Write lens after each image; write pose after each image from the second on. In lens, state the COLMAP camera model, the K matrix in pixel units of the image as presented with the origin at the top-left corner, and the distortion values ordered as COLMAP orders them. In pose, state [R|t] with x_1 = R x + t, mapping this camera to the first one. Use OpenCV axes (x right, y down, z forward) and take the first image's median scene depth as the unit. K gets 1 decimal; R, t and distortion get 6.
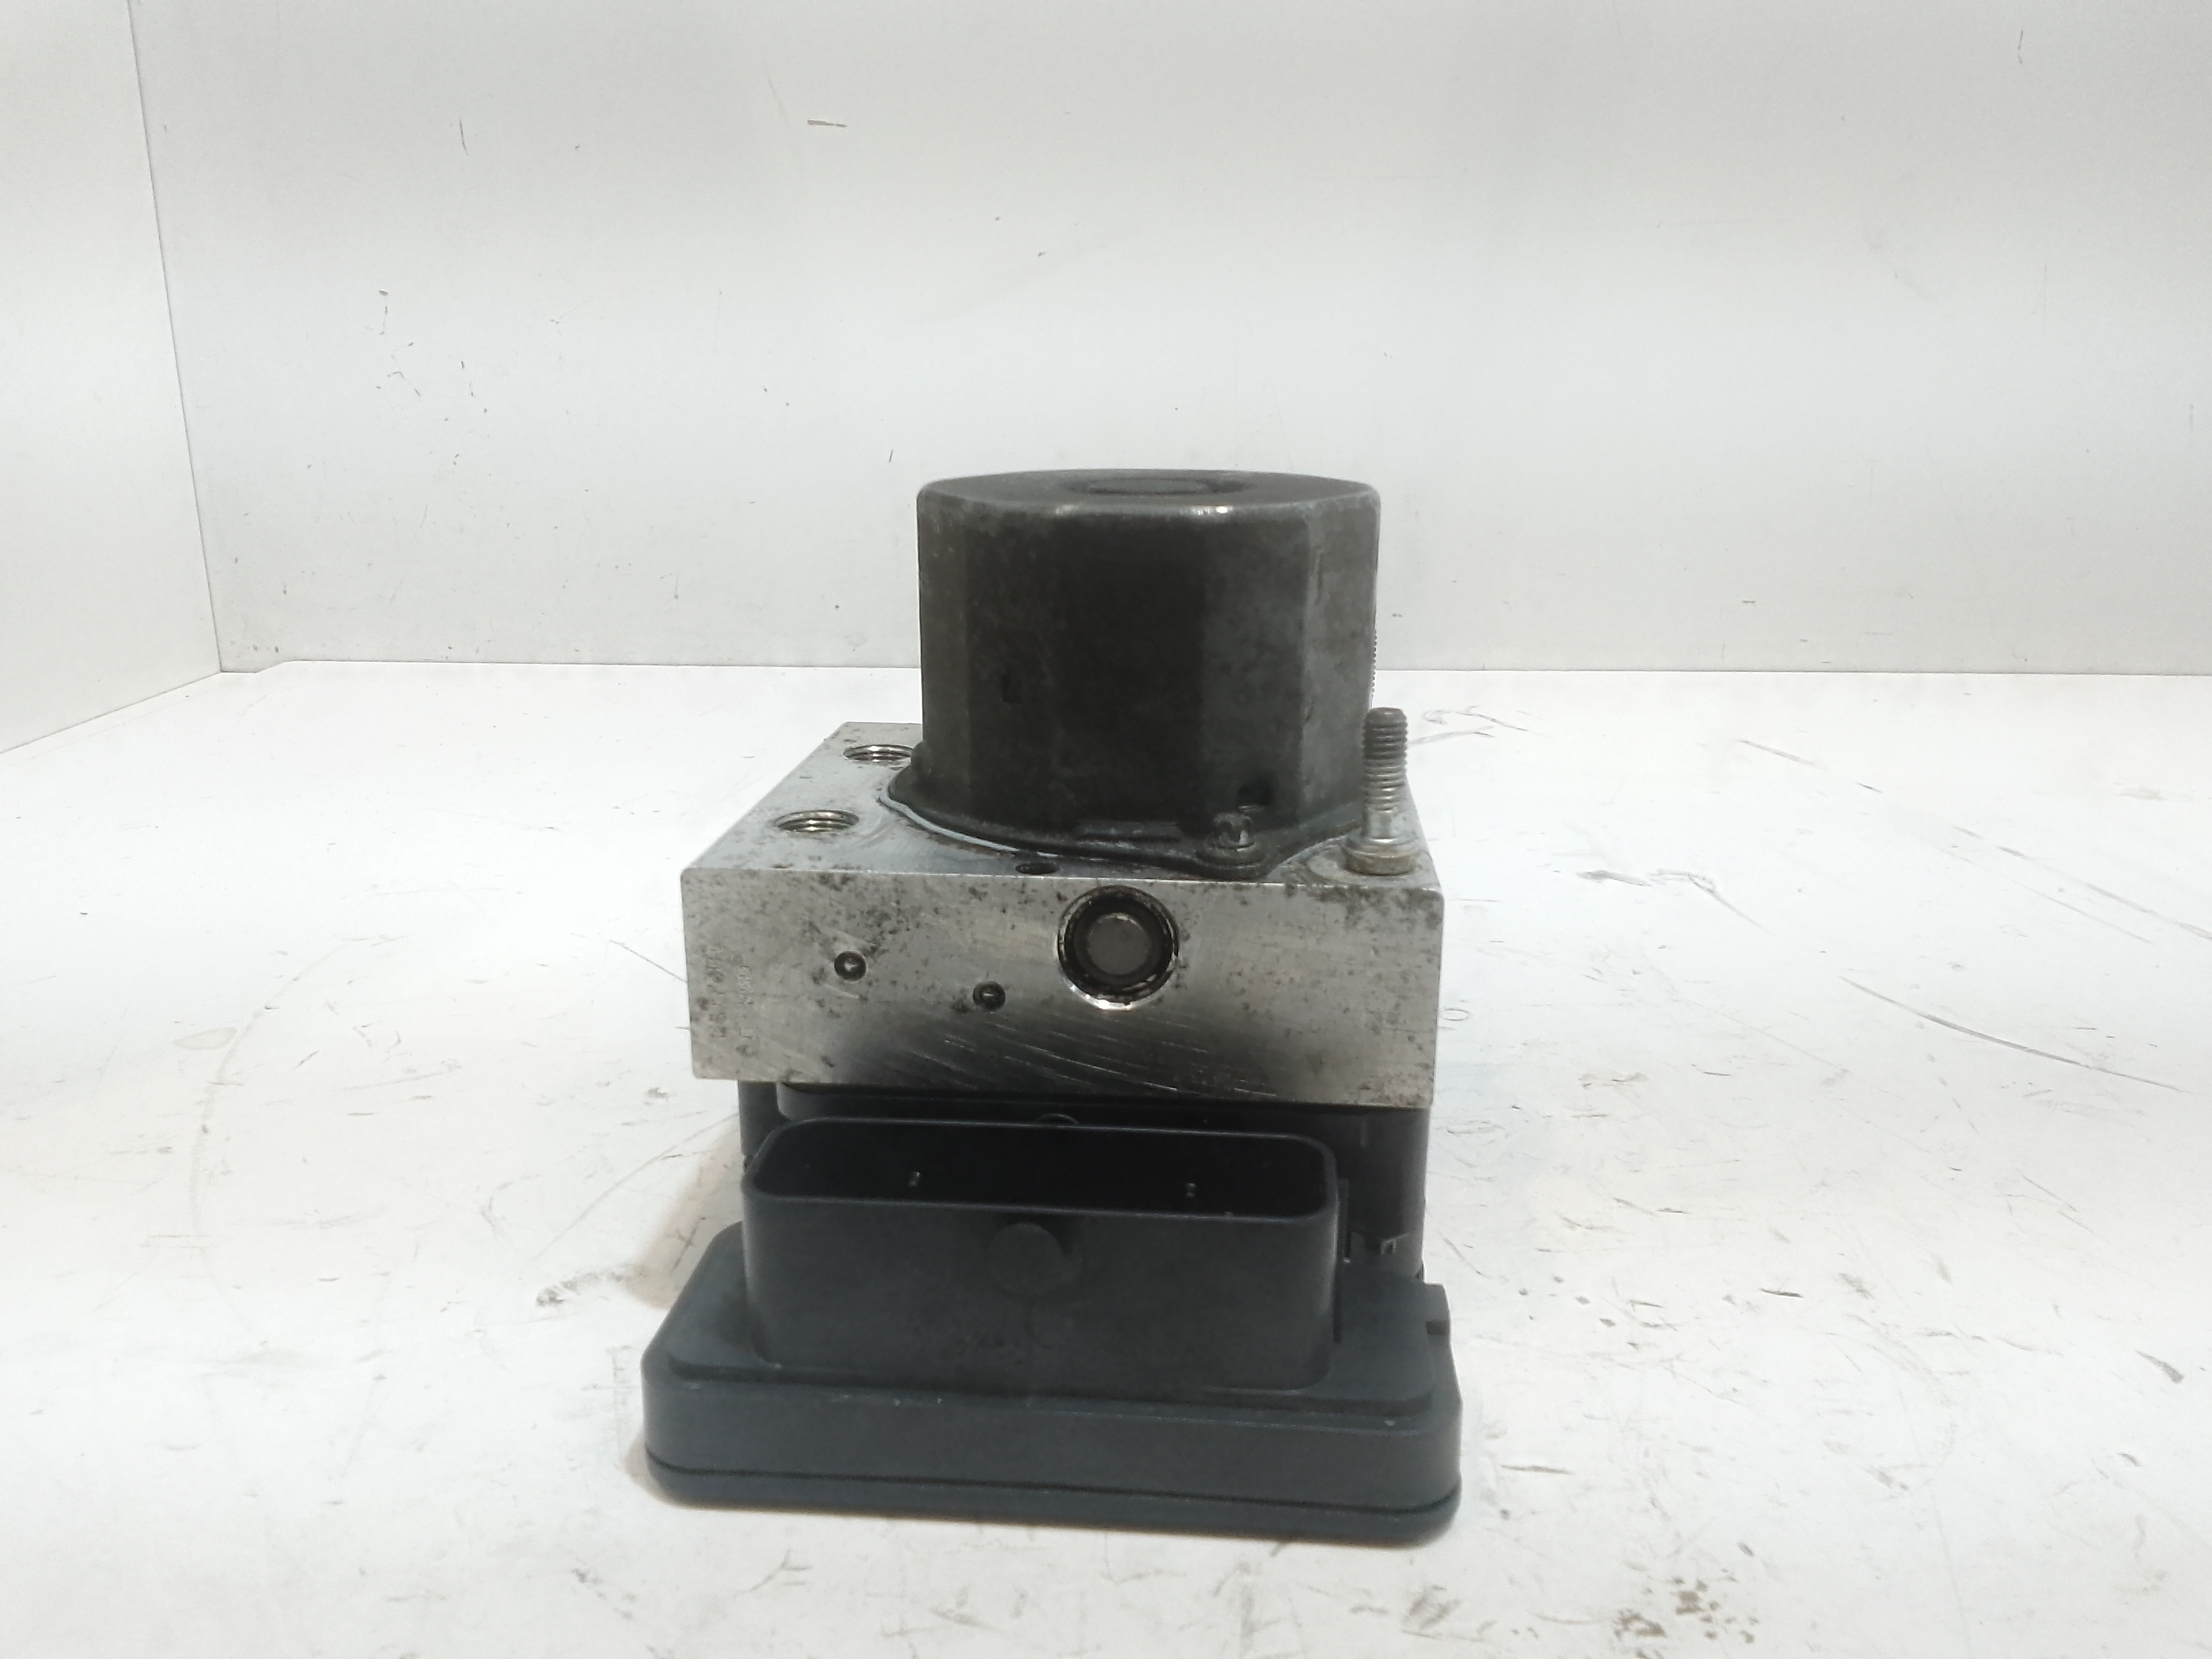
lens RADIAL K [[1744.1, 0, 1099.4], [0, 1744.1, 837.0], [0, 0, 1]] dist [0.061584, -0.096982]
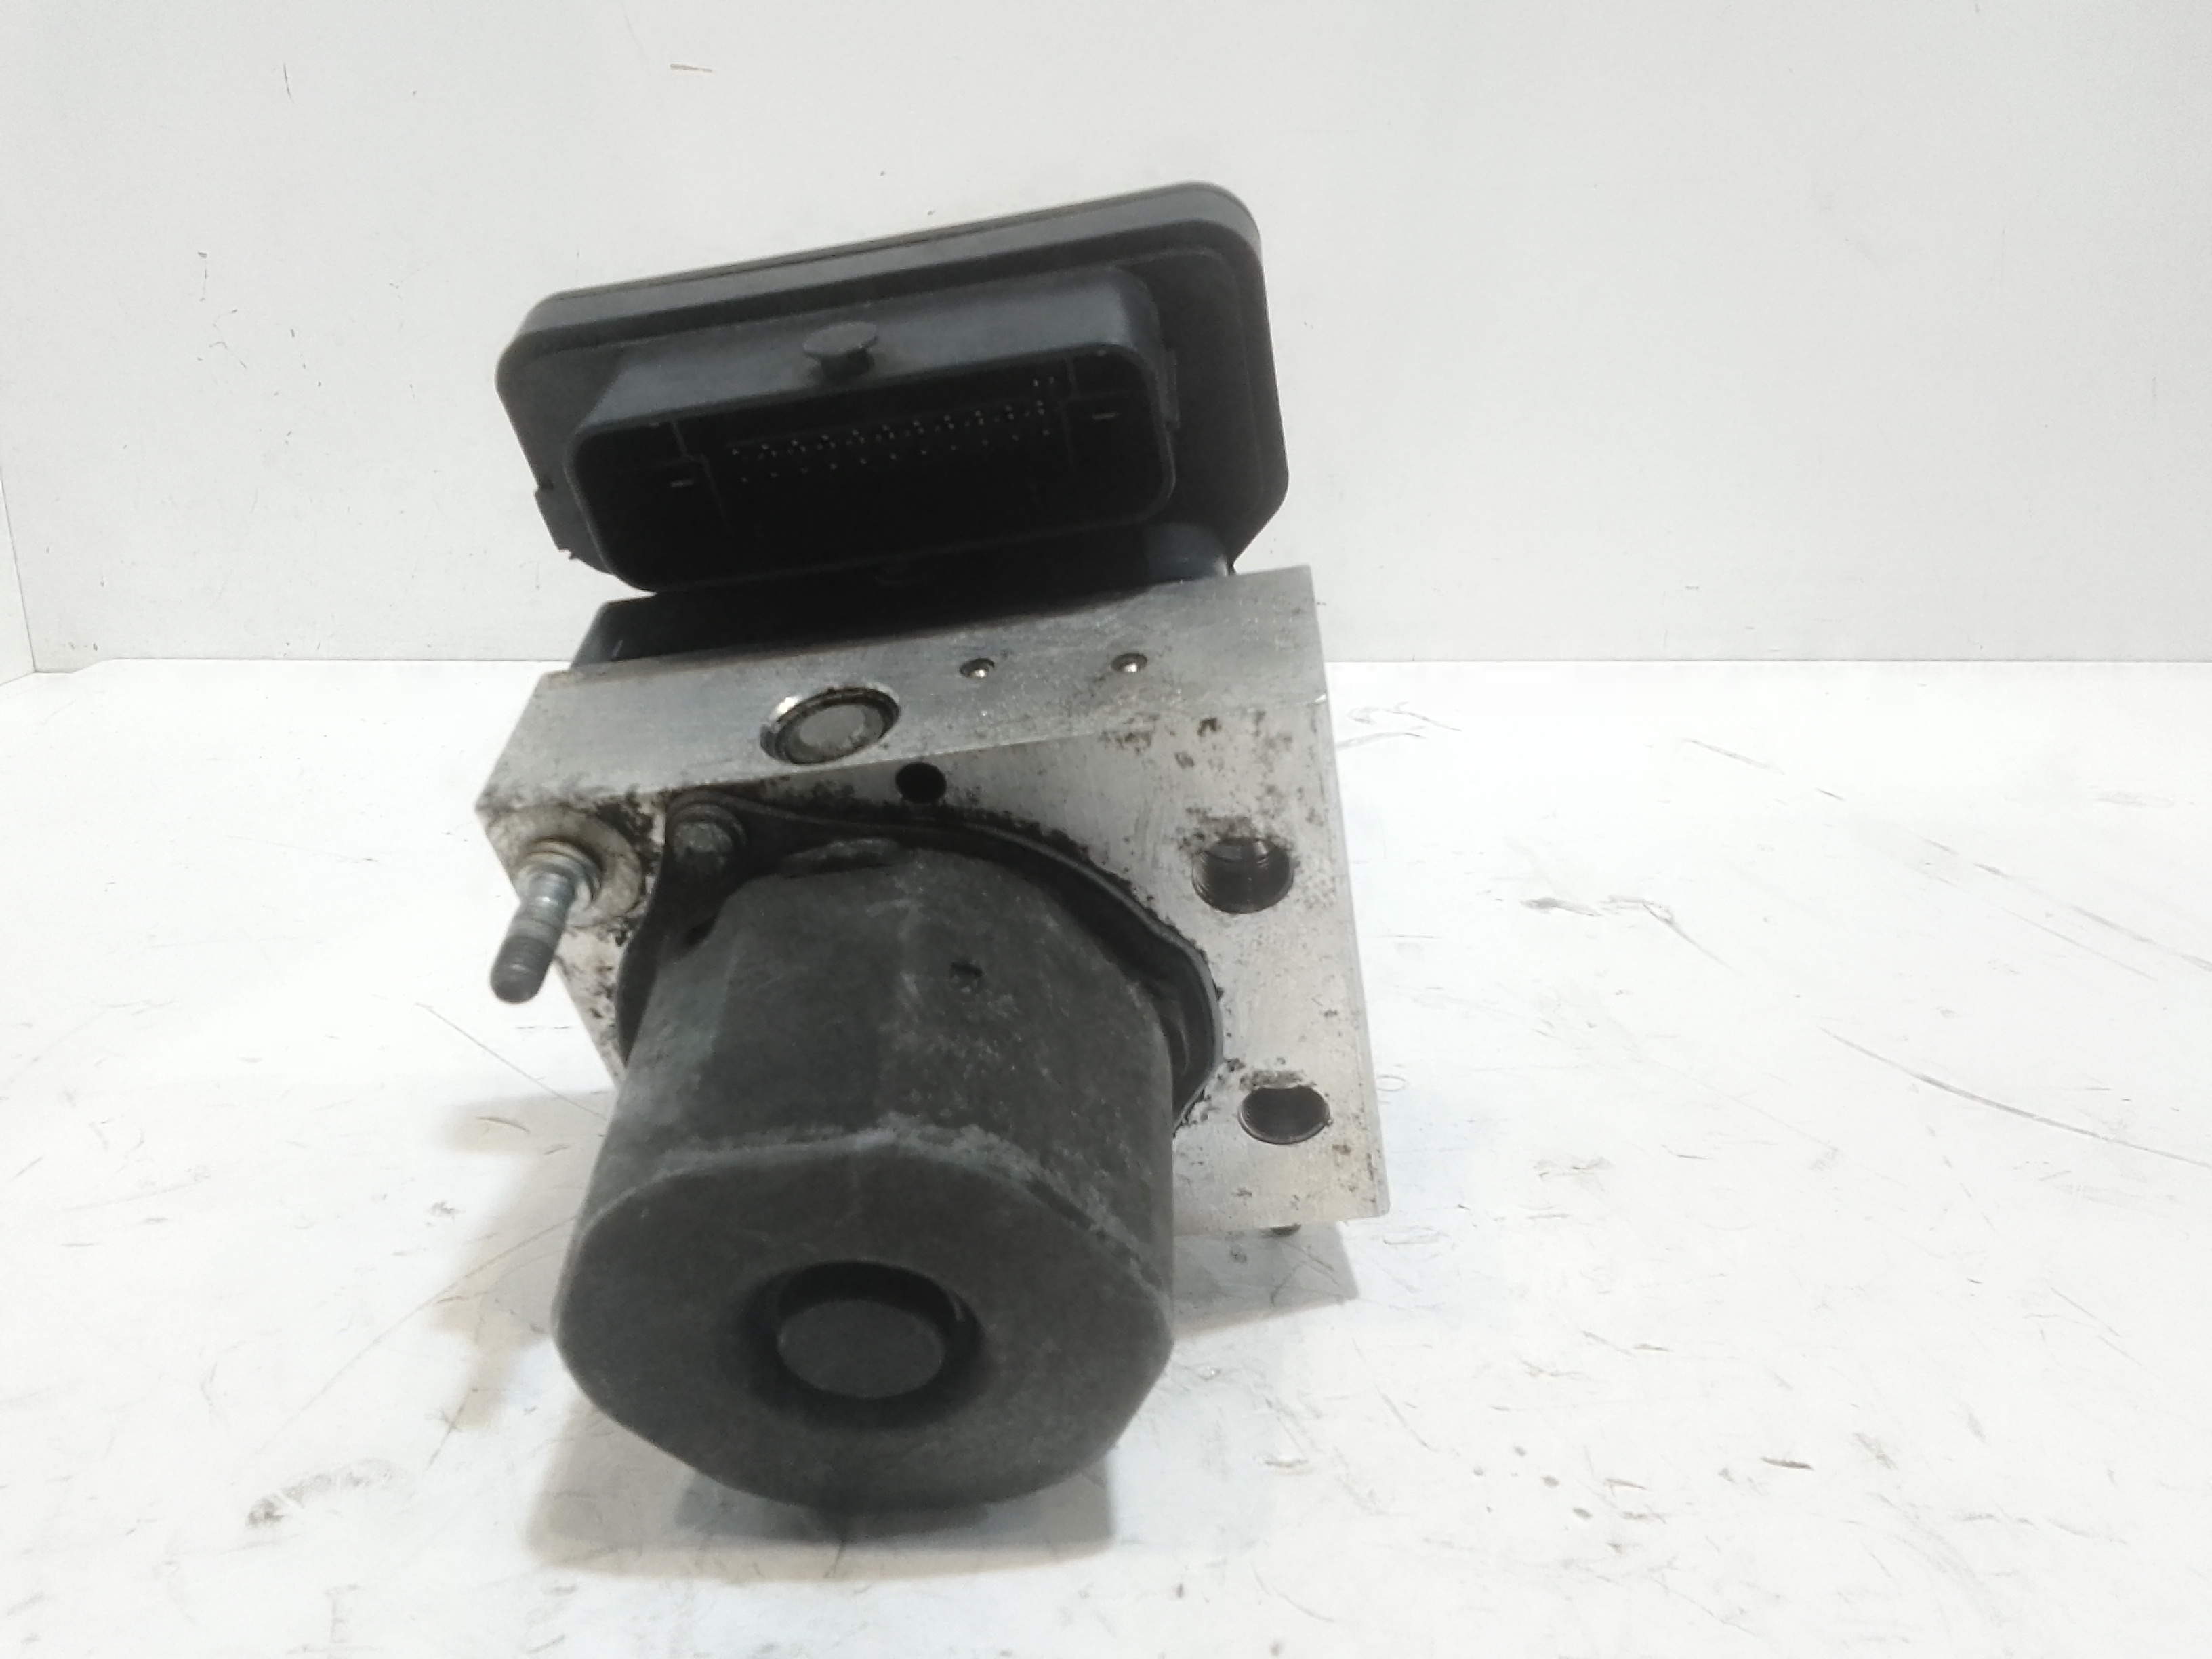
lens RADIAL K [[1744.1, 0, 1107.3], [0, 1744.1, 817.6], [0, 0, 1]] dist [0.061584, -0.096982]
pose [[0.998943, -0.011776, 0.044443, 0.033467], [0.011479, 0.999910, 0.006935, -0.049951], [-0.044520, -0.006417, 0.998988, 0.179288]]
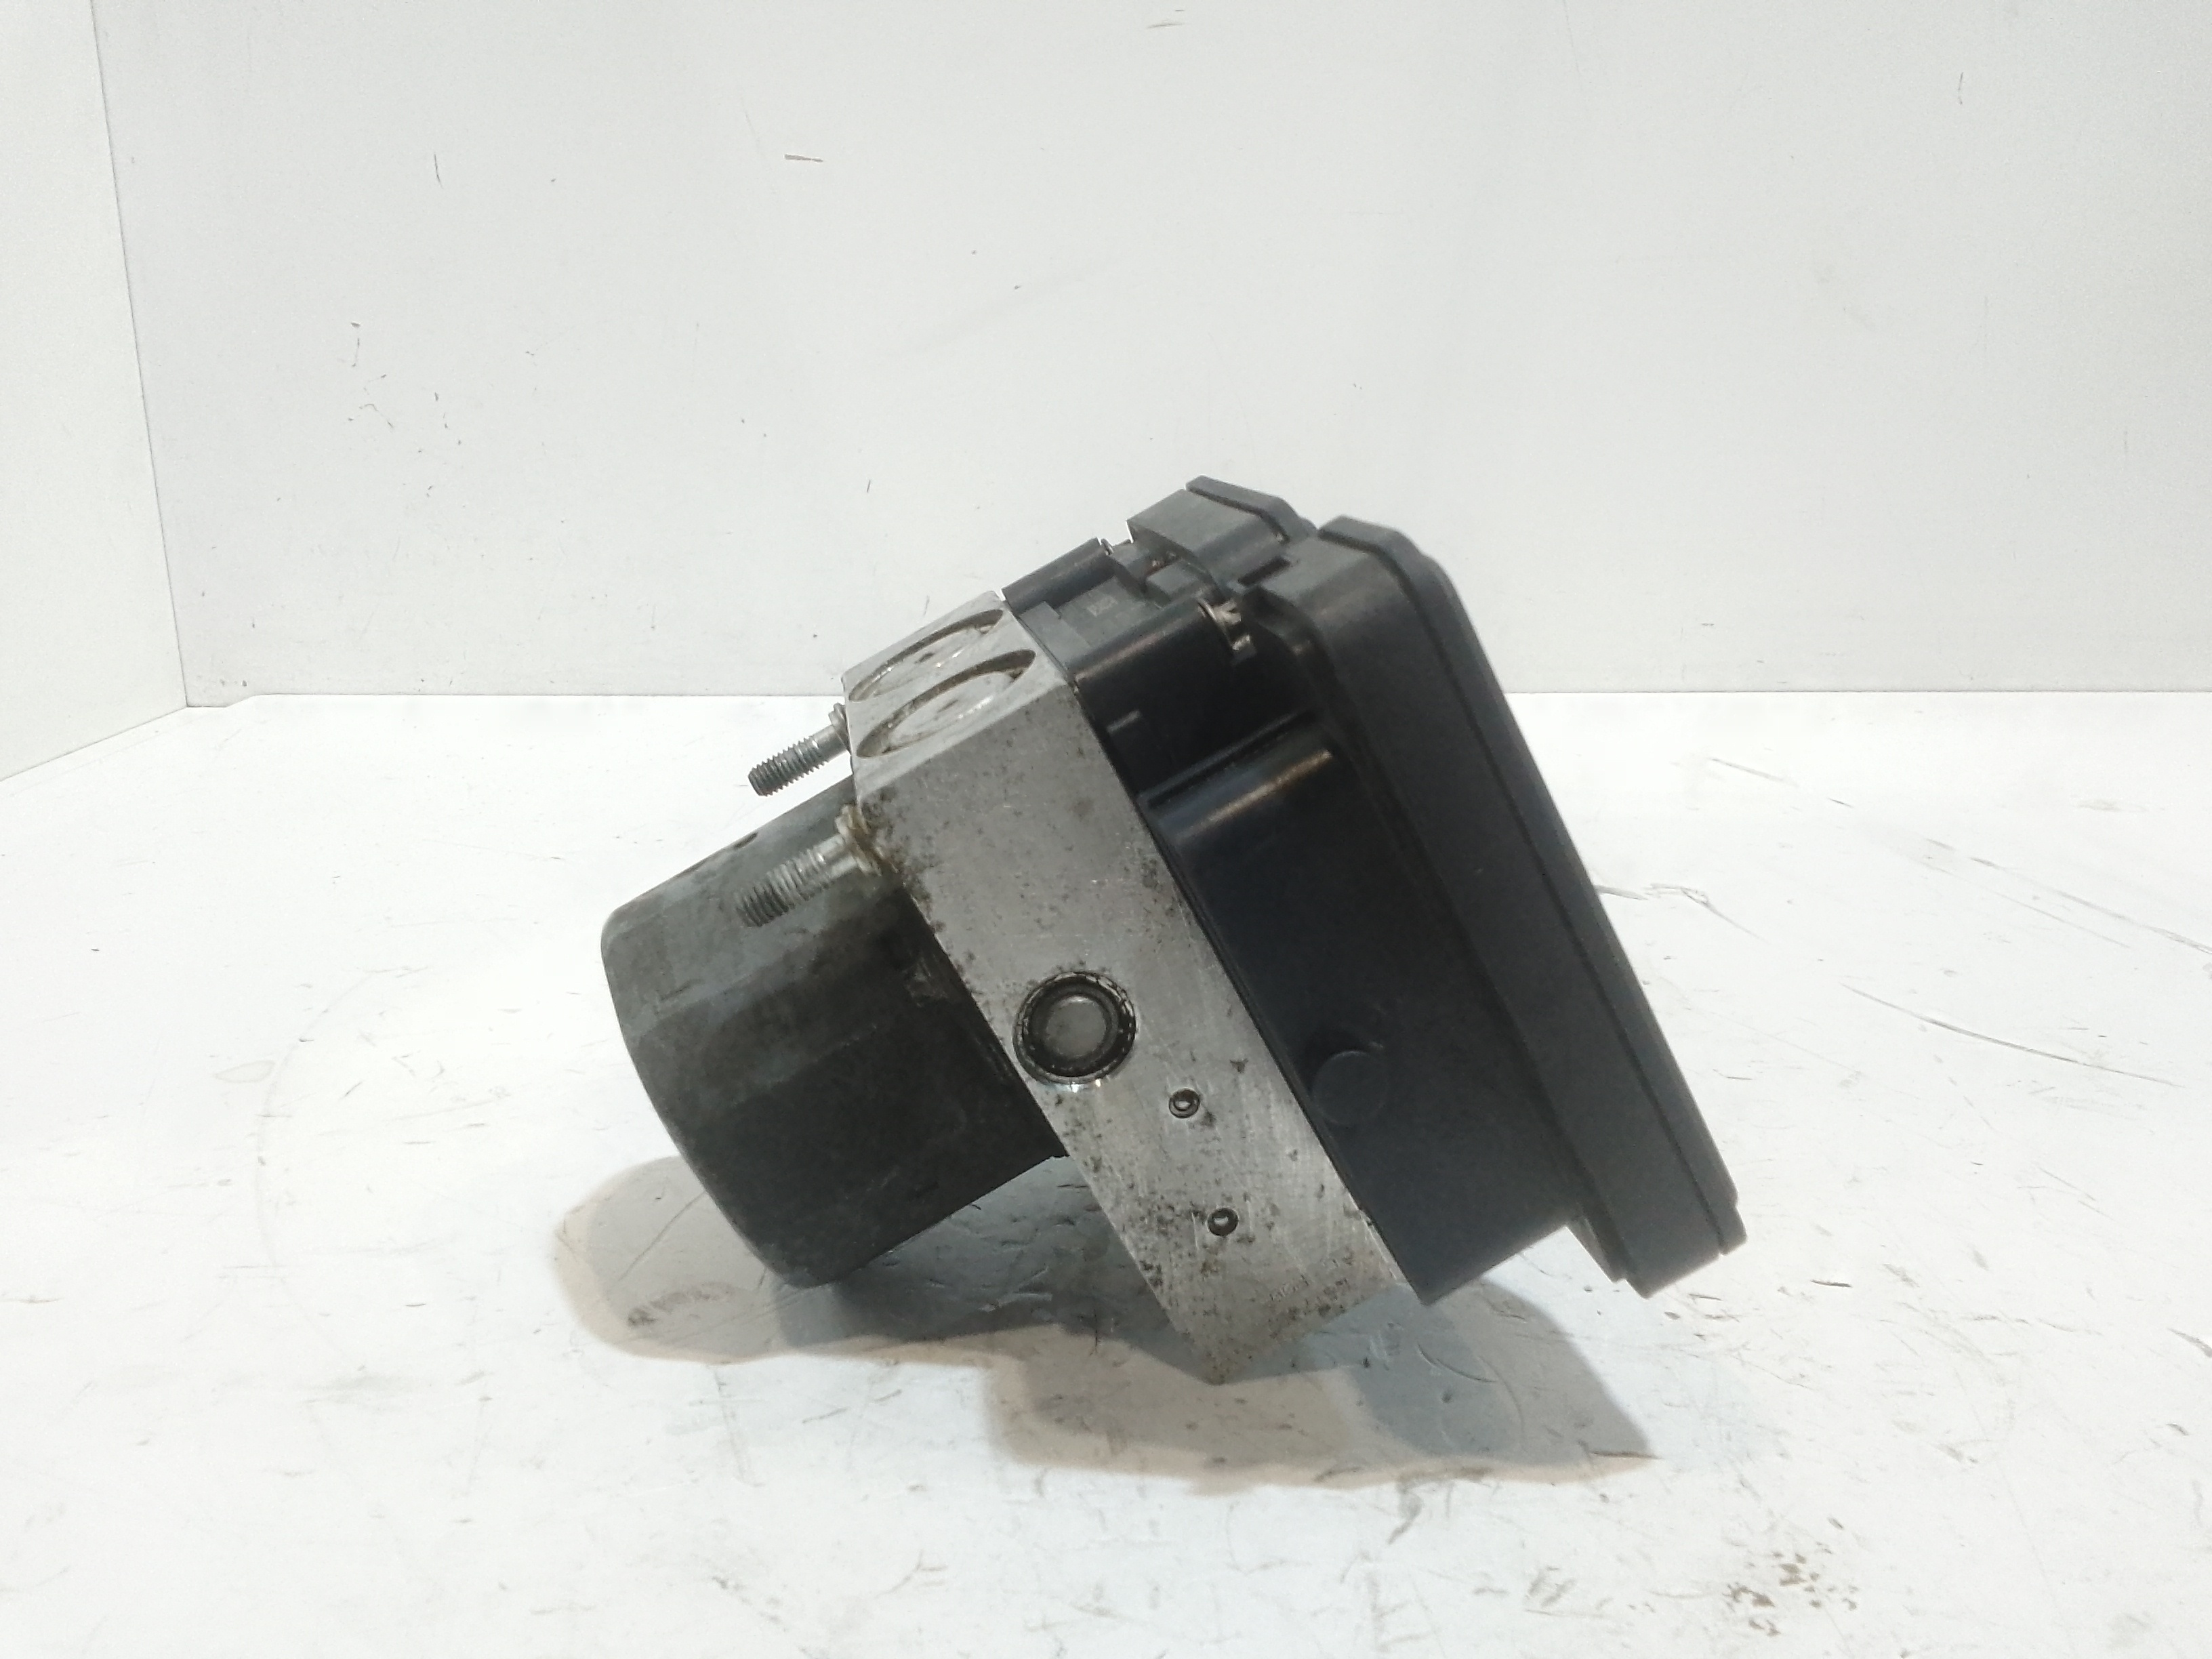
lens RADIAL K [[1744.1, 0, 1096.9], [0, 1744.1, 840.6], [0, 0, 1]] dist [0.061584, -0.096982]
pose [[0.998924, -0.012889, 0.044540, -0.086181], [0.013481, 0.999824, -0.013011, 0.003570], [-0.044364, 0.013598, 0.998923, -0.026943]]
